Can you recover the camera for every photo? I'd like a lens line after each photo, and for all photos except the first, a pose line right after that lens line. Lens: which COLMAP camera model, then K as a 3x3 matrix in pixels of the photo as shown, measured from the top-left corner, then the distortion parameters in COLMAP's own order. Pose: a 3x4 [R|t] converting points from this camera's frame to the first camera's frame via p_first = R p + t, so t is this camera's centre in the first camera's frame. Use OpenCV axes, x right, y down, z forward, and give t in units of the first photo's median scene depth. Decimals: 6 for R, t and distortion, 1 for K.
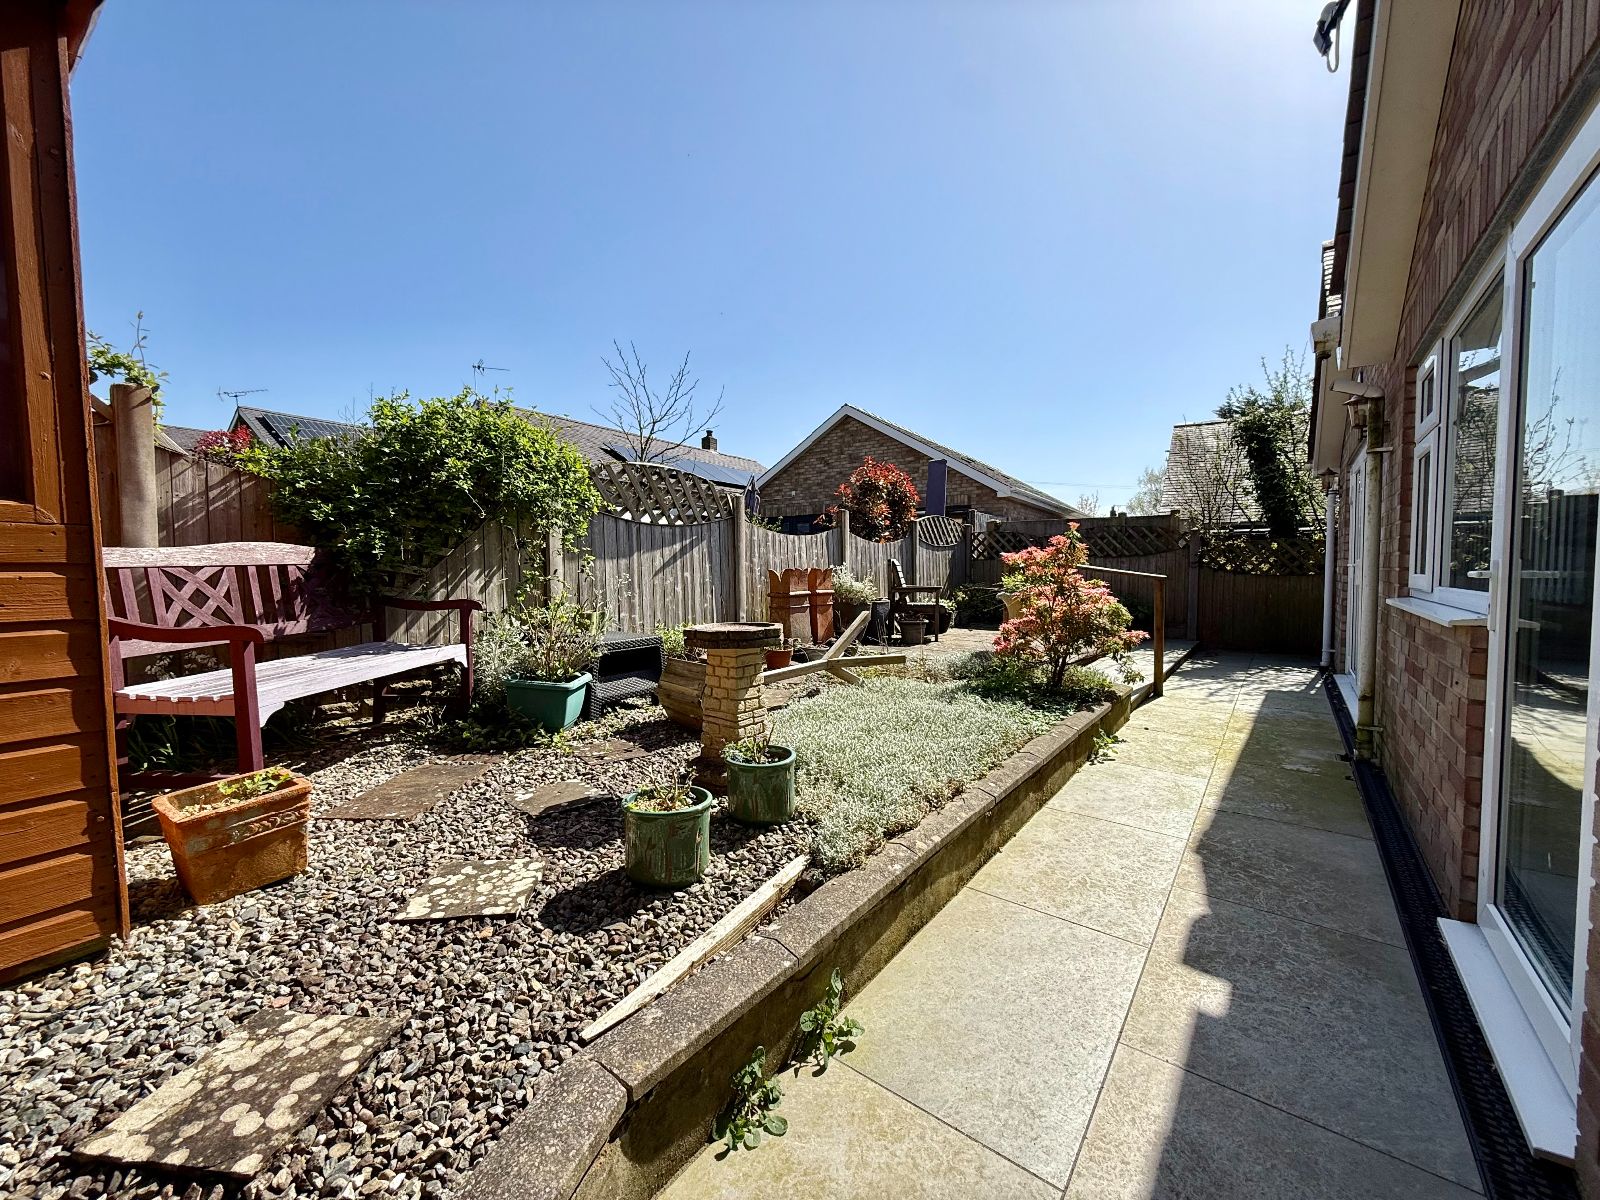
lens RADIAL K [[633.1, 0, 800.0], [0, 633.1, 600.0], [0, 0, 1]] dist [0.002380, -0.000481]
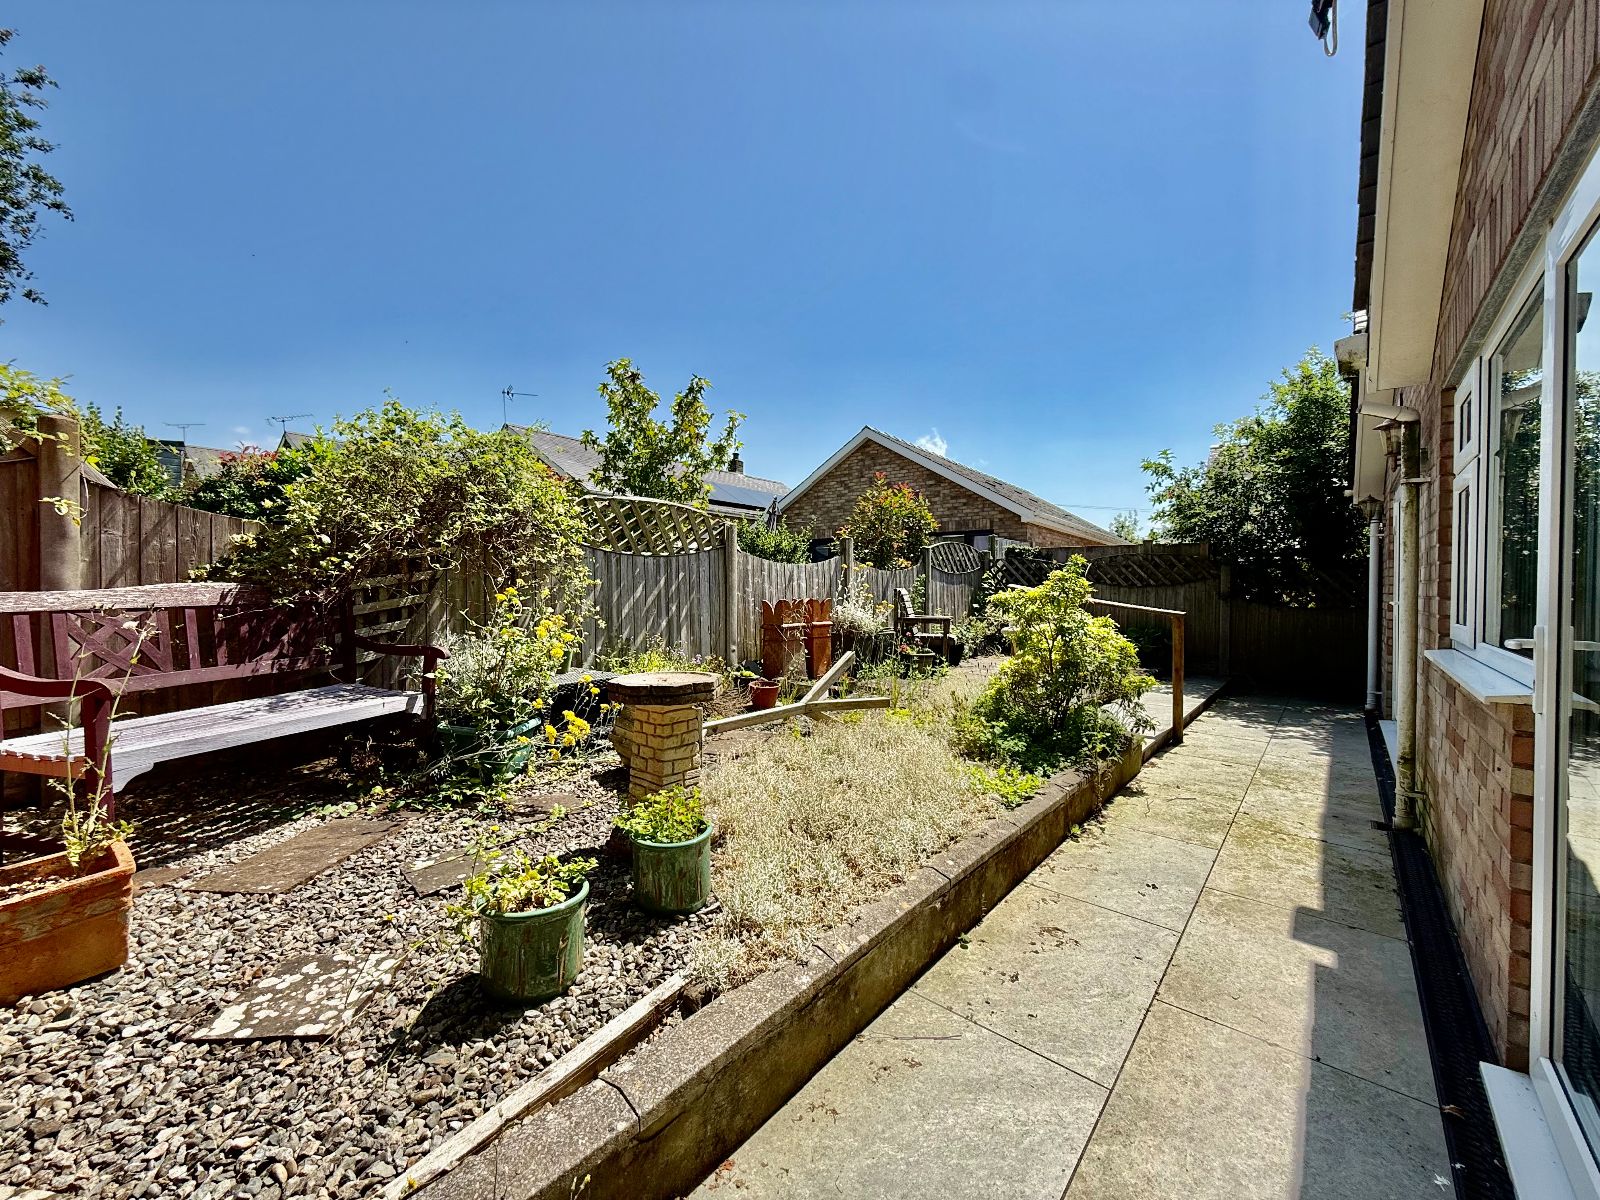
lens RADIAL K [[633.1, 0, 800.0], [0, 633.1, 600.0], [0, 0, 1]] dist [0.002380, -0.000481]
pose [[0.998604, 0.009045, -0.052035, 0.155784], [-0.010713, 0.999435, -0.031861, -0.049899], [0.051717, 0.032374, 0.998137, 0.112314]]
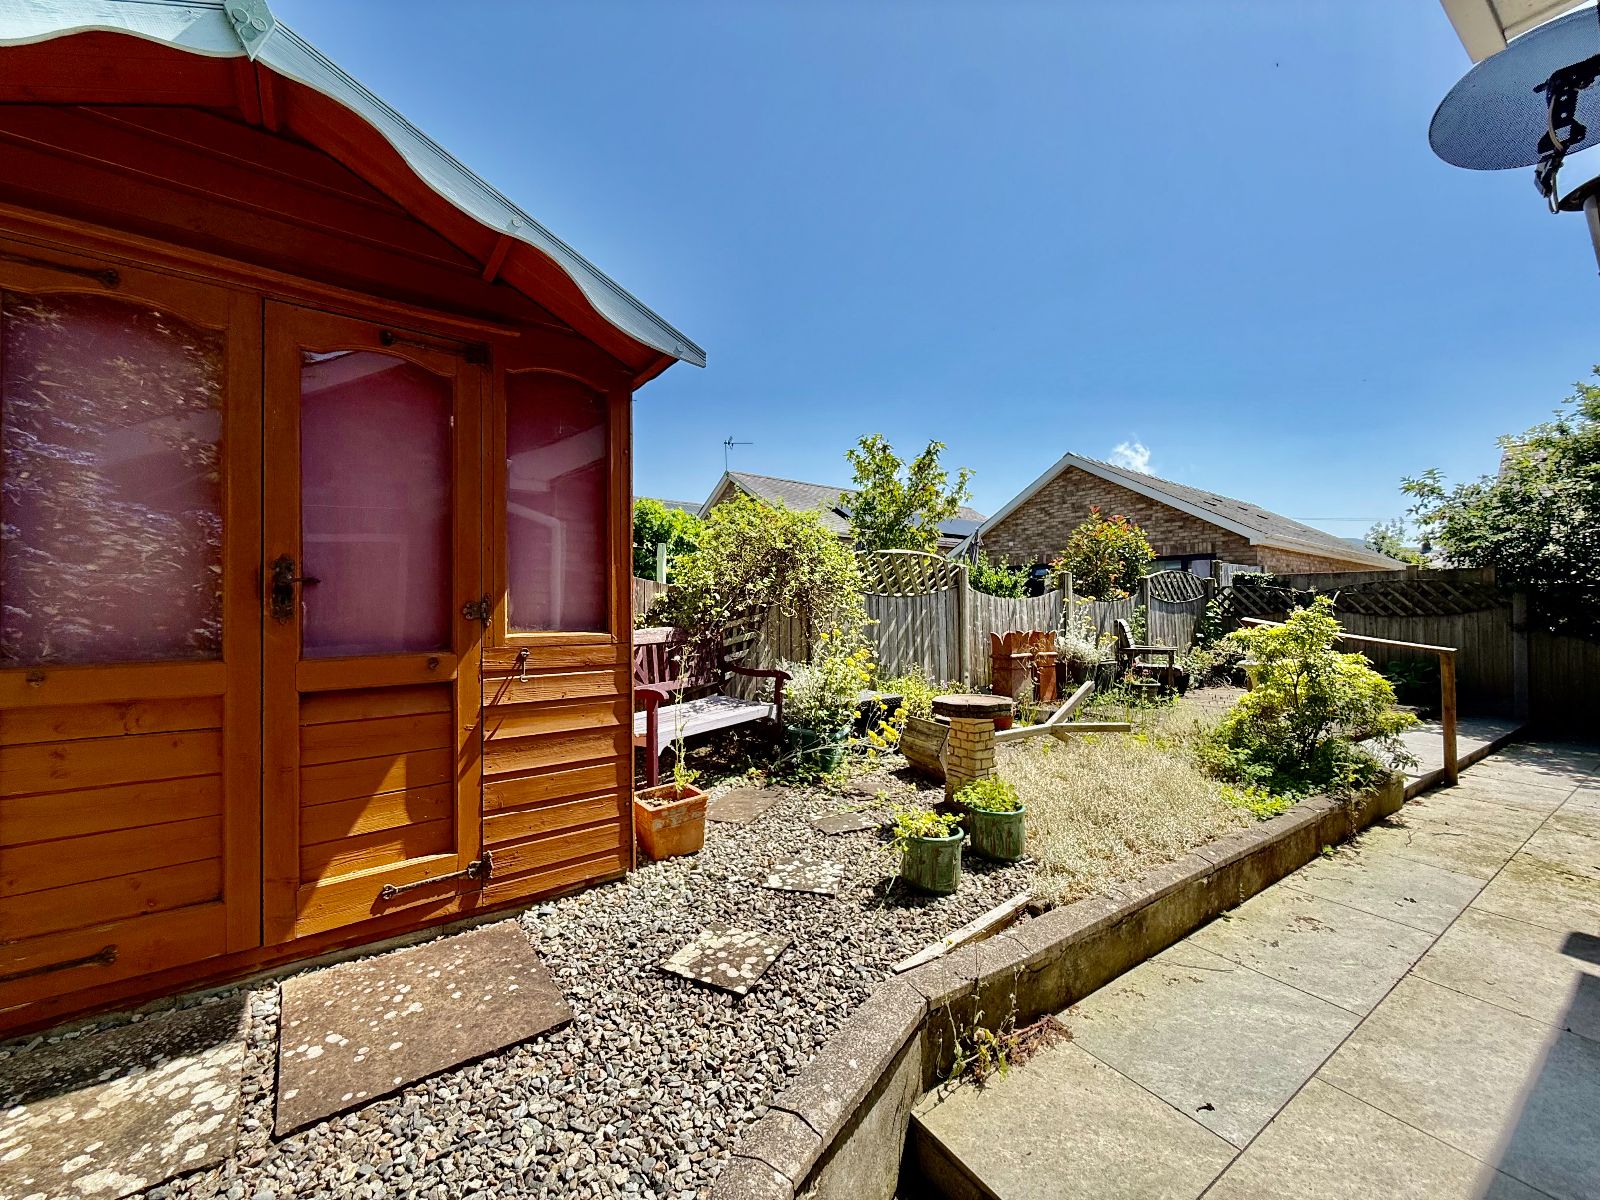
lens RADIAL K [[635.4, 0, 803.4], [0, 635.4, 599.4], [0, 0, 1]] dist [0.001346, -0.000270]
pose [[0.948068, -0.001479, -0.318064, -0.023641], [-0.019864, 0.997762, -0.063849, -0.078388], [0.317446, 0.066851, 0.945917, -0.357876]]
